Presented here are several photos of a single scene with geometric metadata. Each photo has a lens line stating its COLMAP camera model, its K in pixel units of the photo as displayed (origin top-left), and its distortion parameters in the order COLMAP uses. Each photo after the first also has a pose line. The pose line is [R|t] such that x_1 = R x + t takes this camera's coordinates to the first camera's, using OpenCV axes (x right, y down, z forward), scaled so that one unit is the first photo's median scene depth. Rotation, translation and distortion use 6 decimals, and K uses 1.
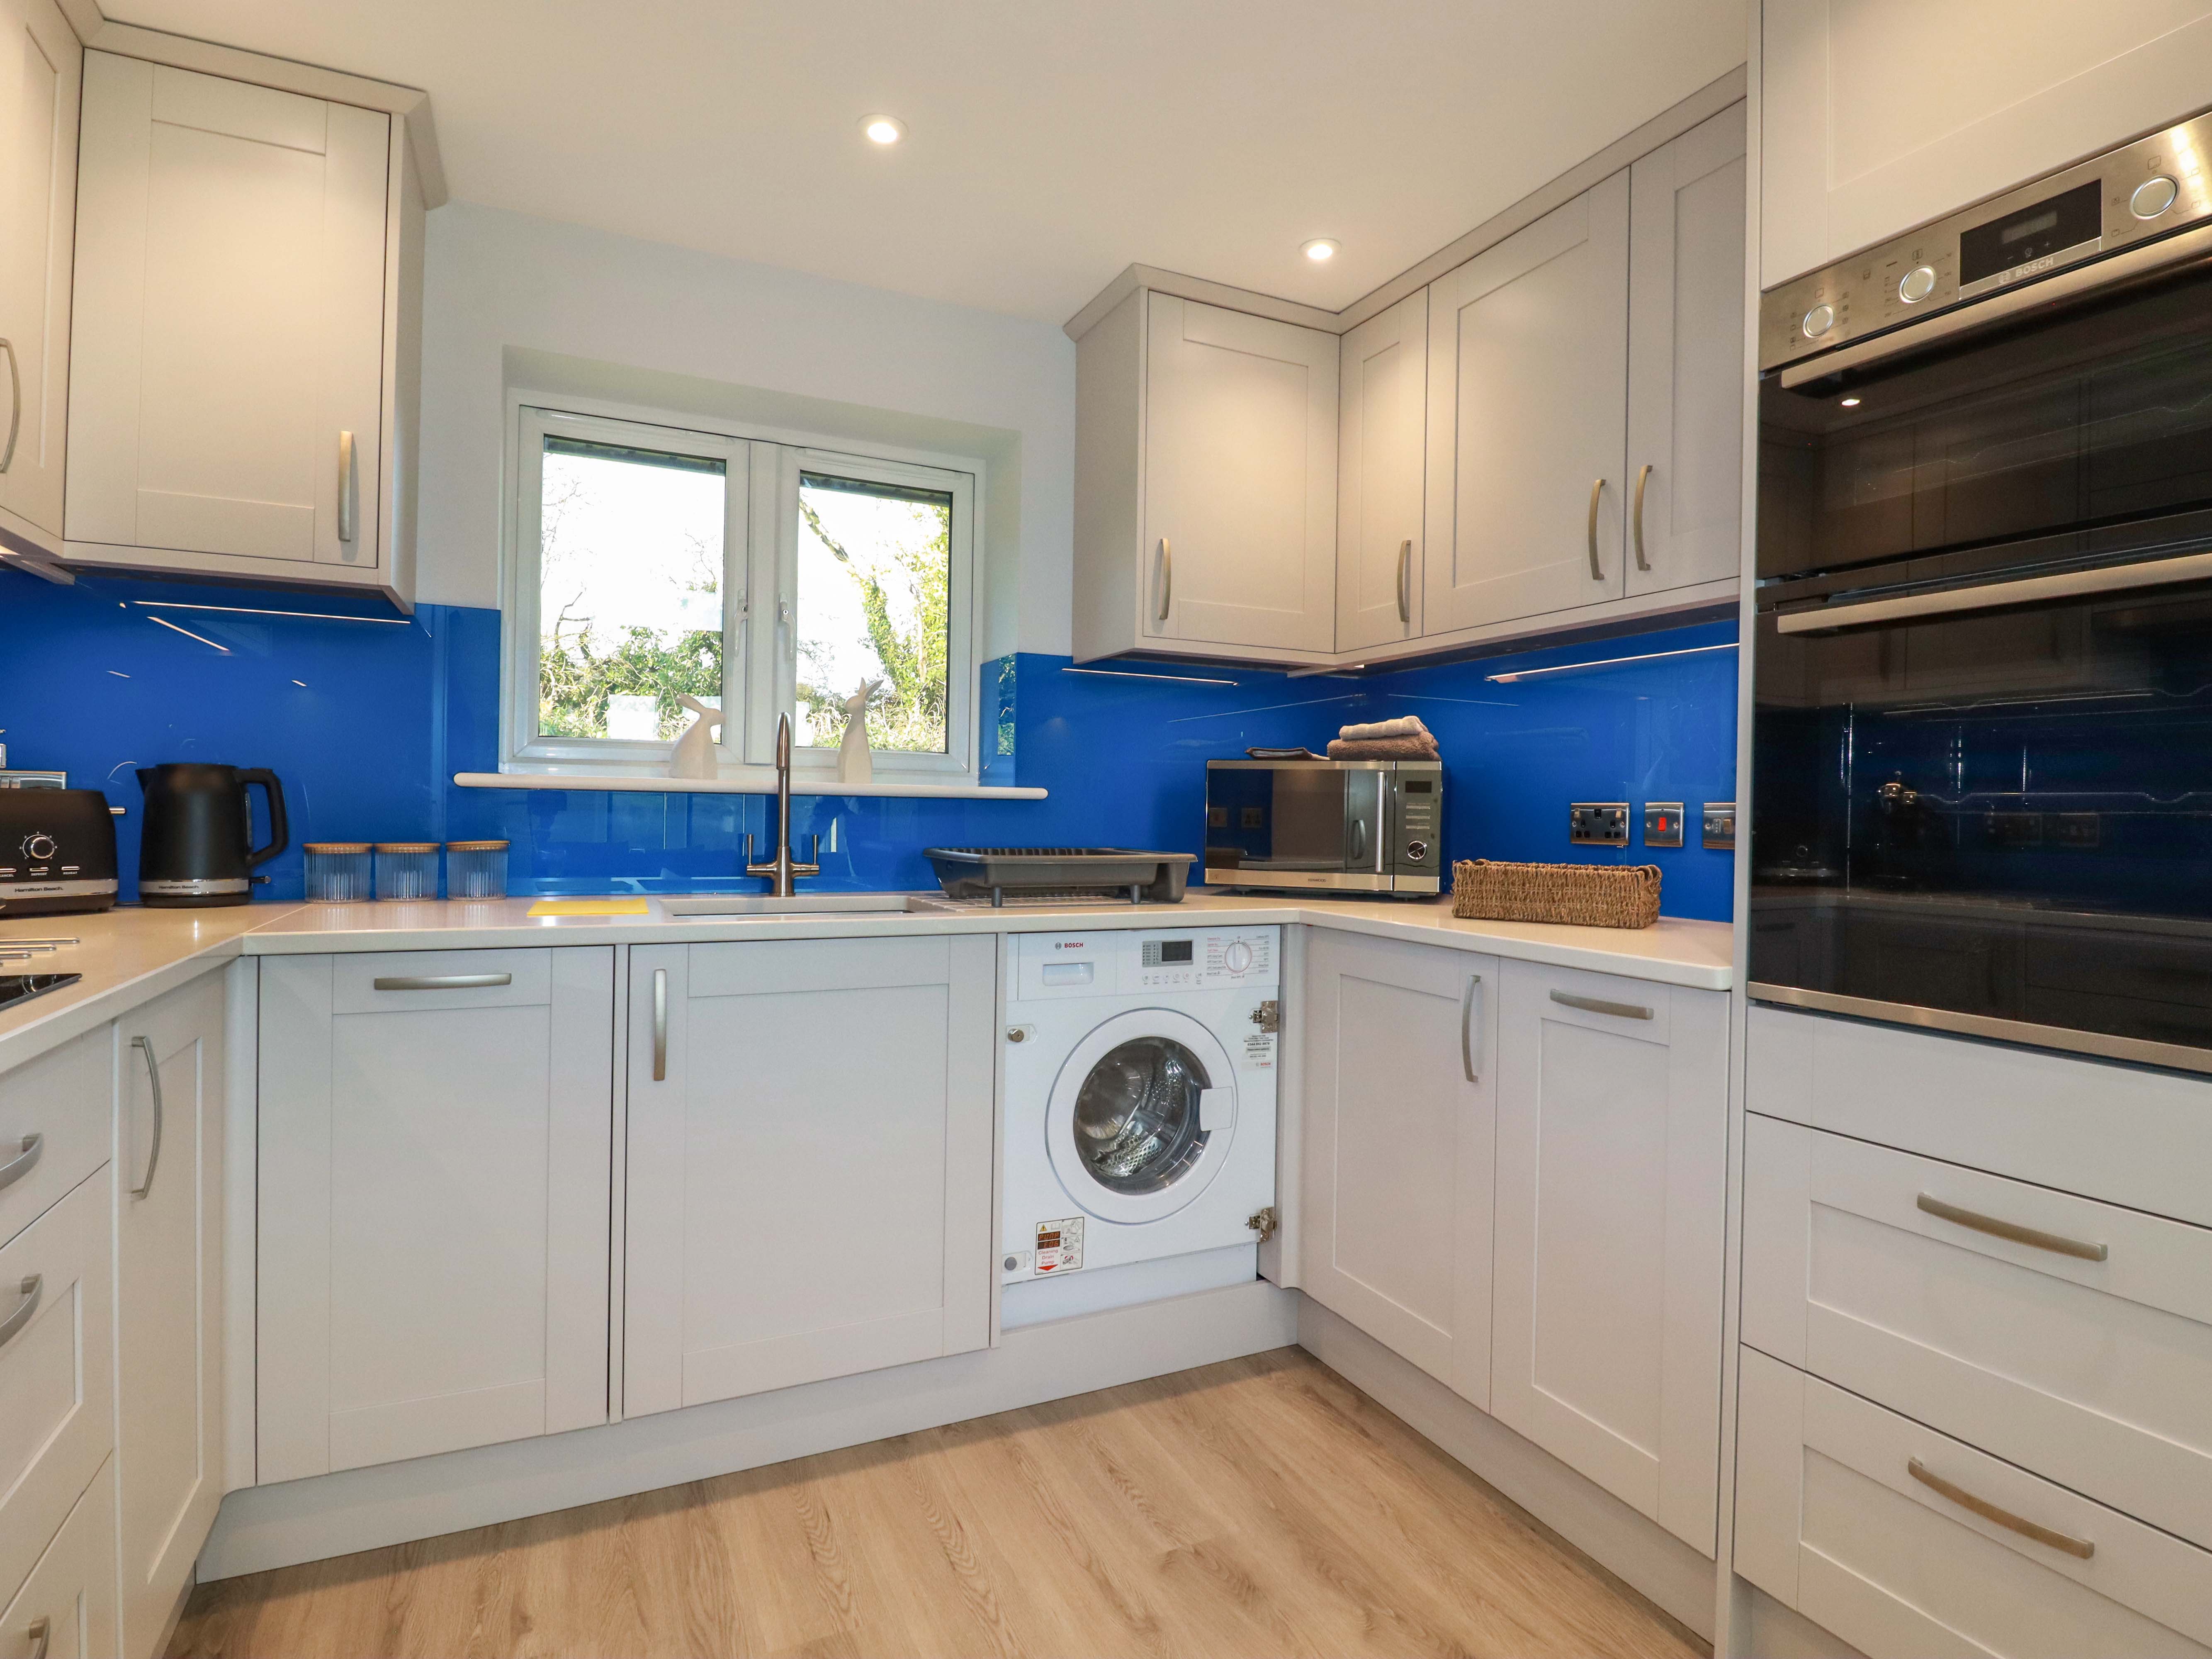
lens RADIAL K [[1161.6, 0, 1119.3], [0, 1161.6, 818.3], [0, 0, 1]] dist [0.003480, -0.013435]
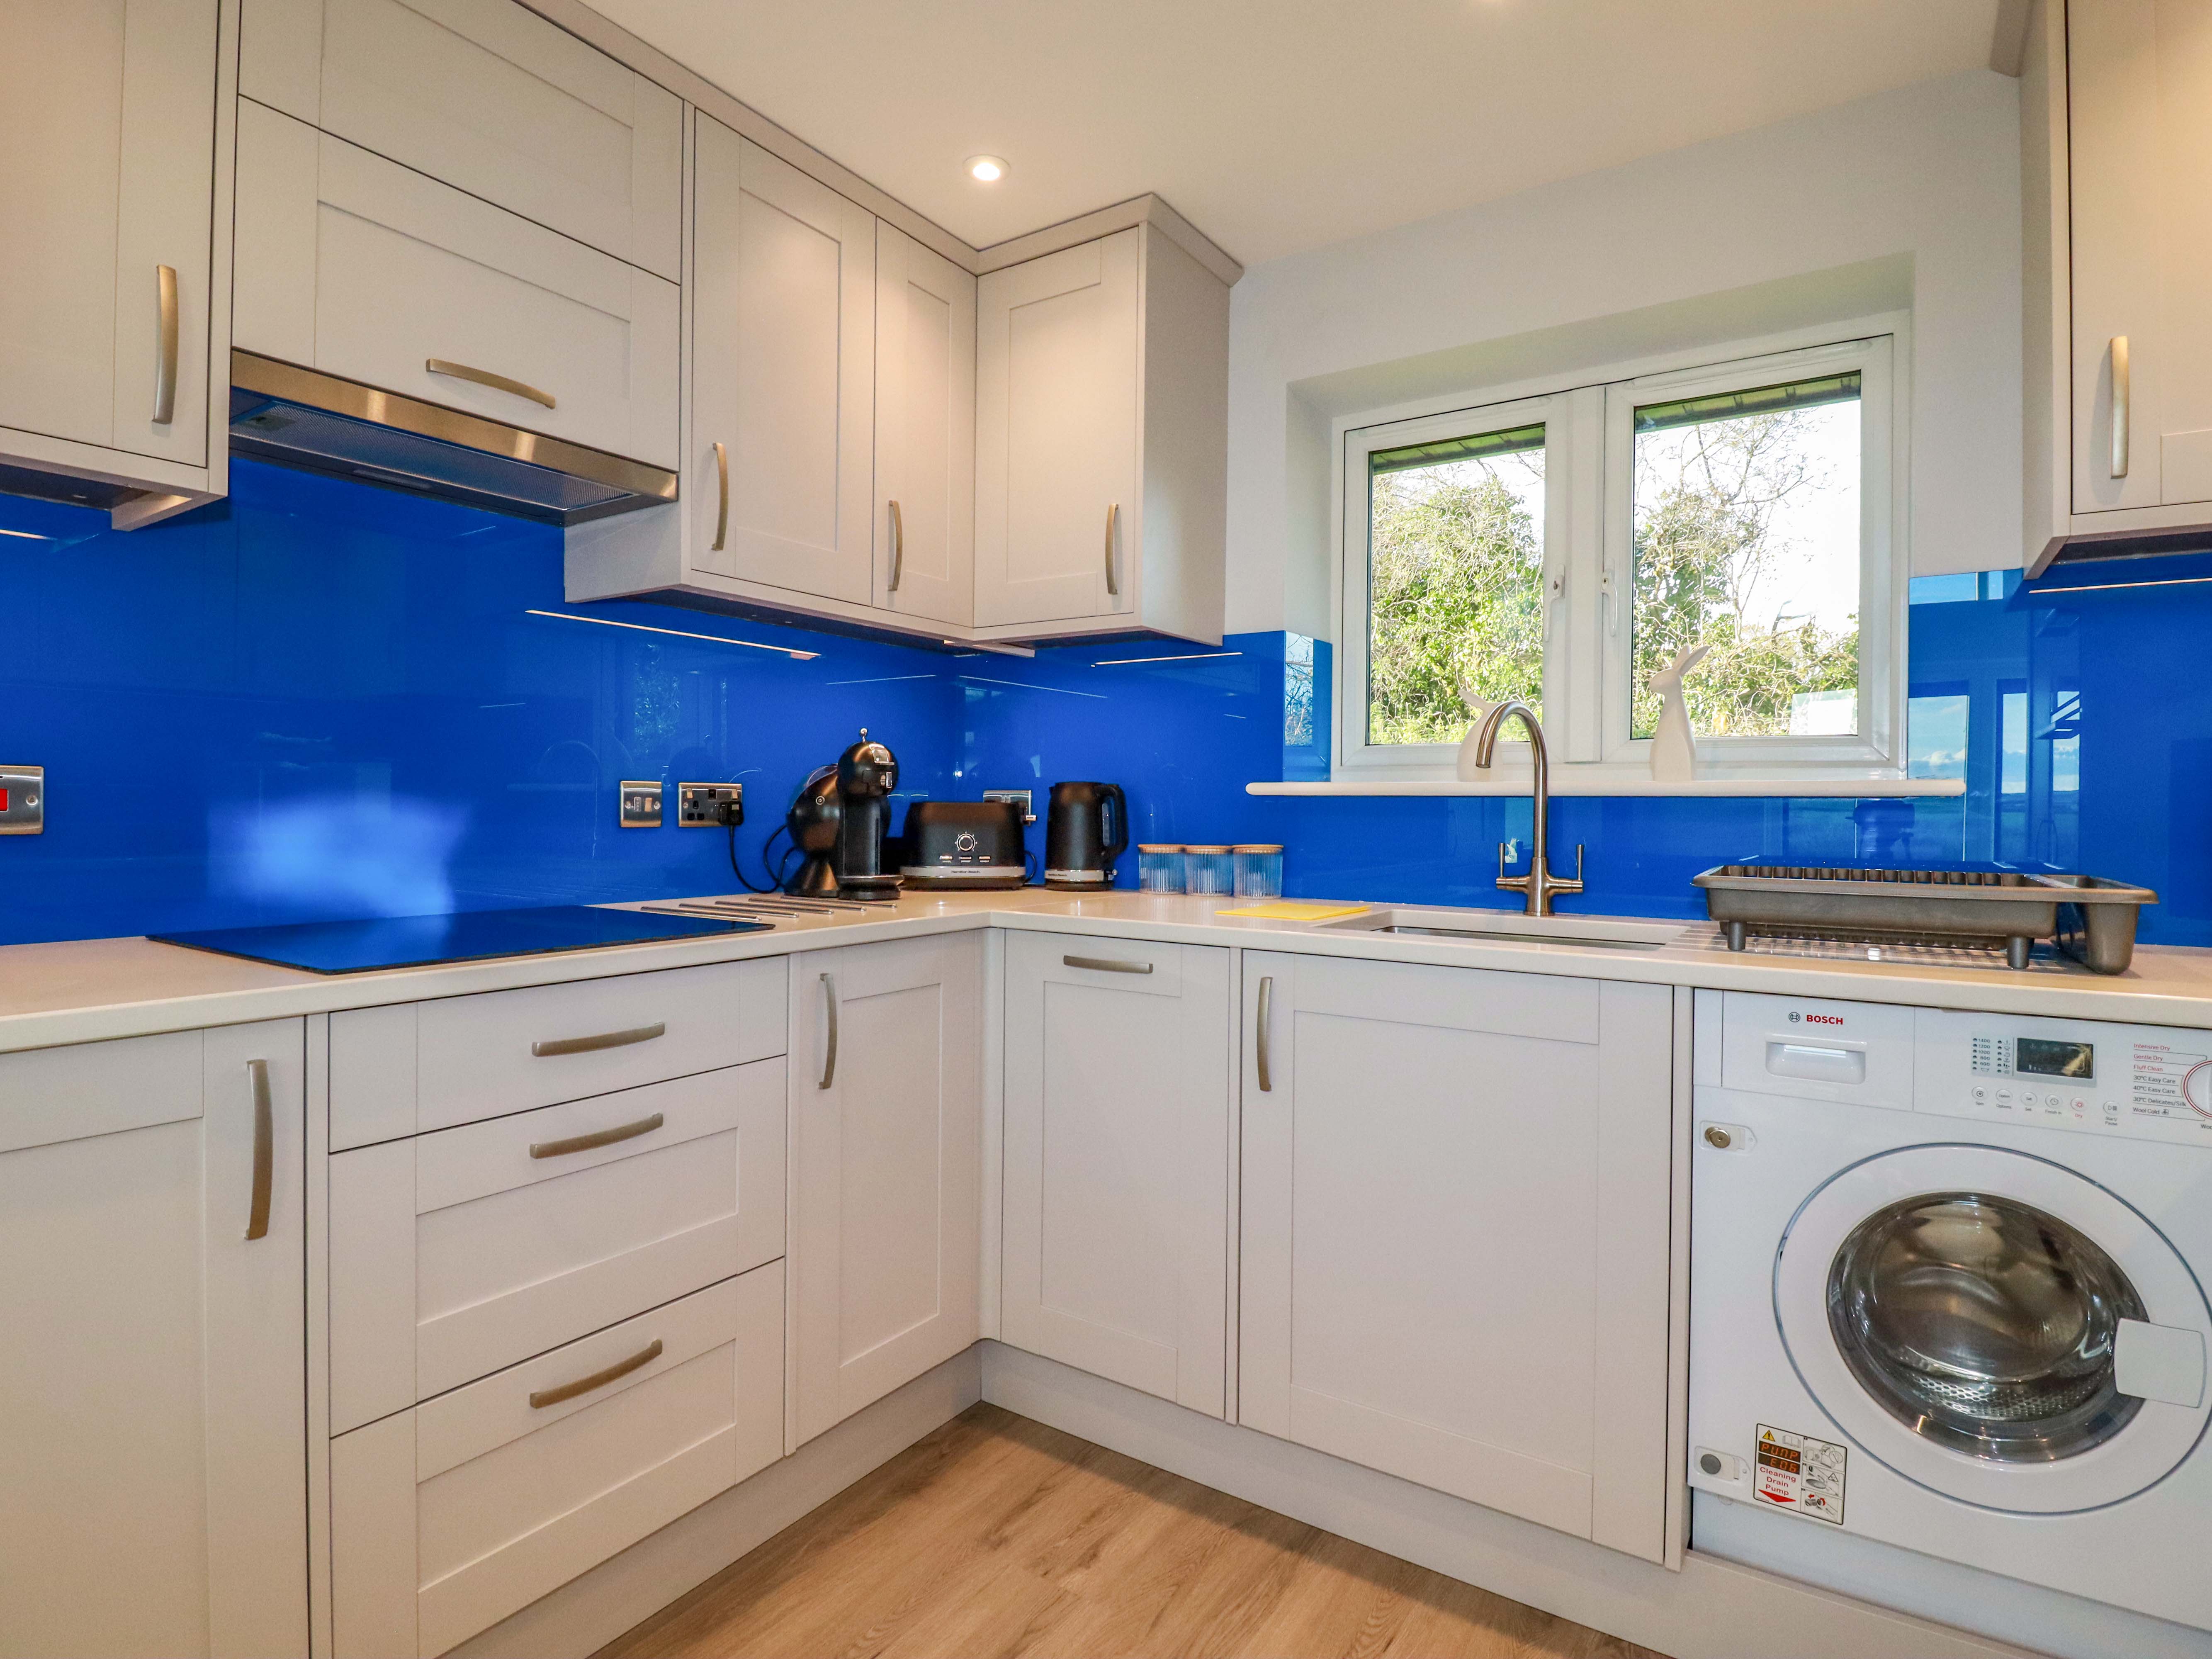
lens RADIAL K [[1161.6, 0, 1119.3], [0, 1161.6, 818.3], [0, 0, 1]] dist [0.003480, -0.013435]
pose [[0.503978, -0.004338, -0.863706, 0.358011], [-0.004258, 0.999963, -0.007507, 0.004080], [0.863706, 0.007461, 0.503941, 0.372174]]
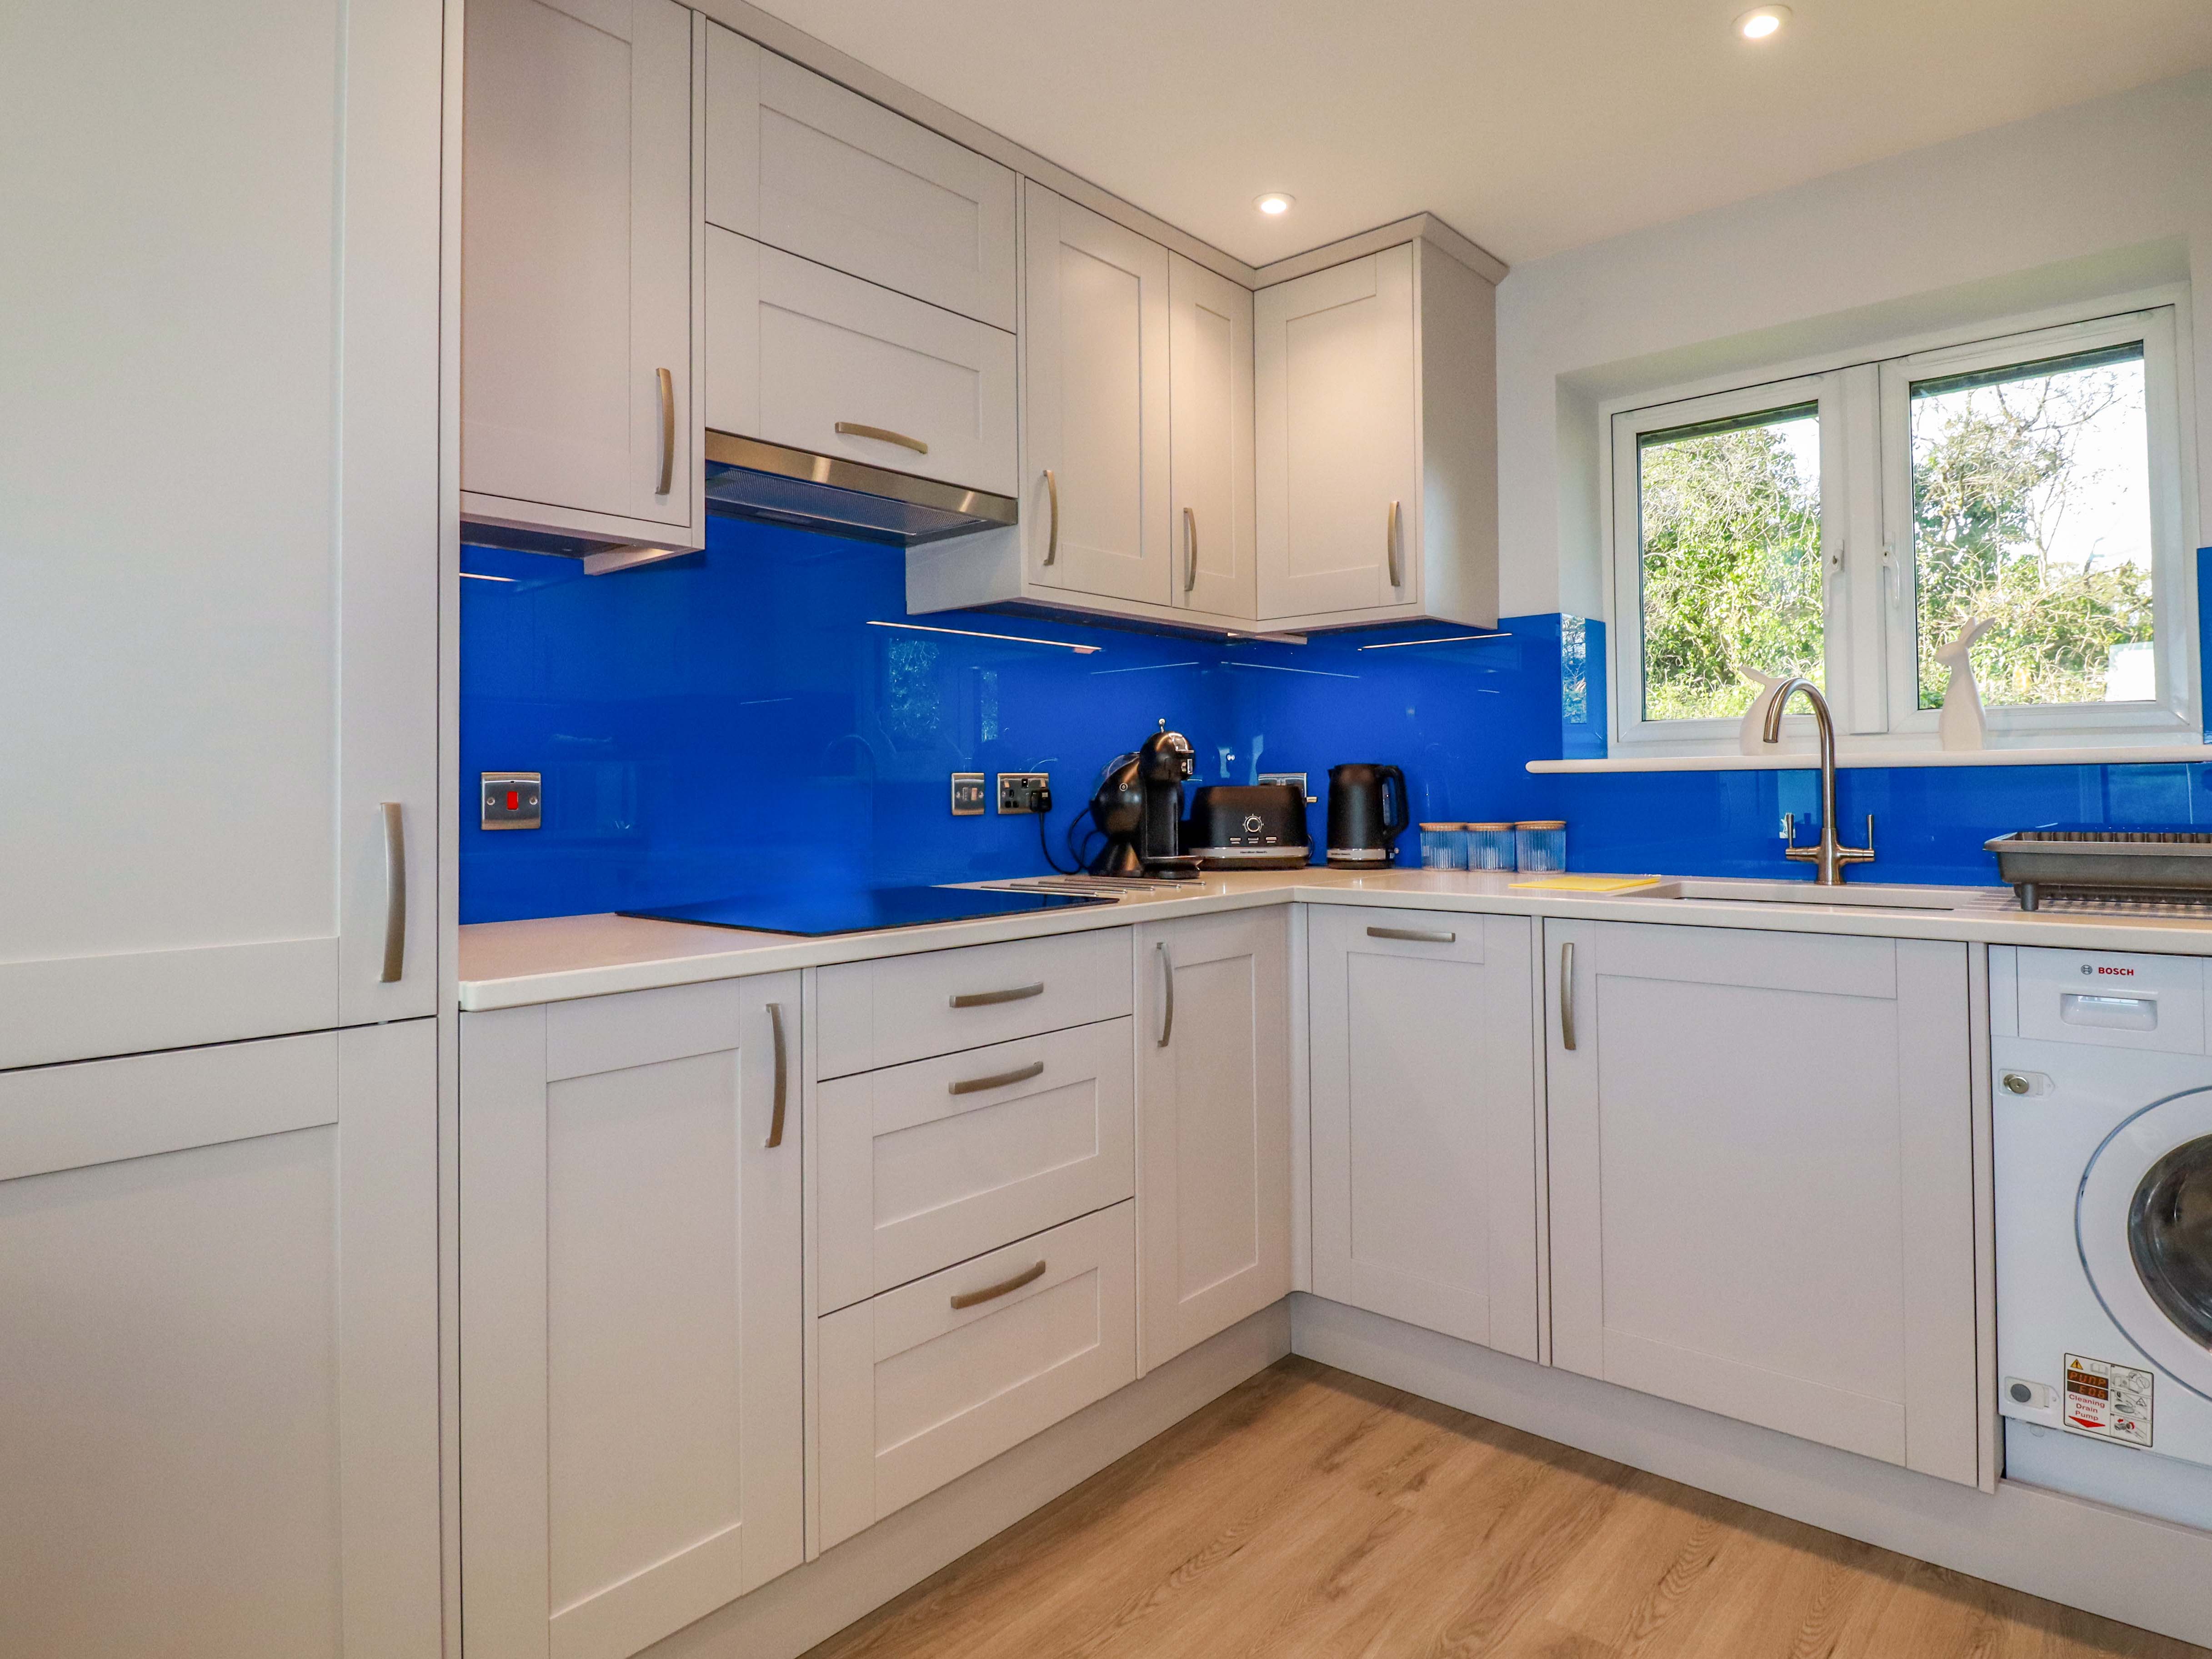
lens RADIAL K [[1287.8, 0, 1178.2], [0, 1287.8, 760.9], [0, 0, 1]] dist [0.003212, -0.015165]
pose [[0.405385, -0.041483, -0.913204, 0.491590], [0.014376, 0.999136, -0.039005, 0.005759], [0.914033, 0.002684, 0.405631, 0.192299]]
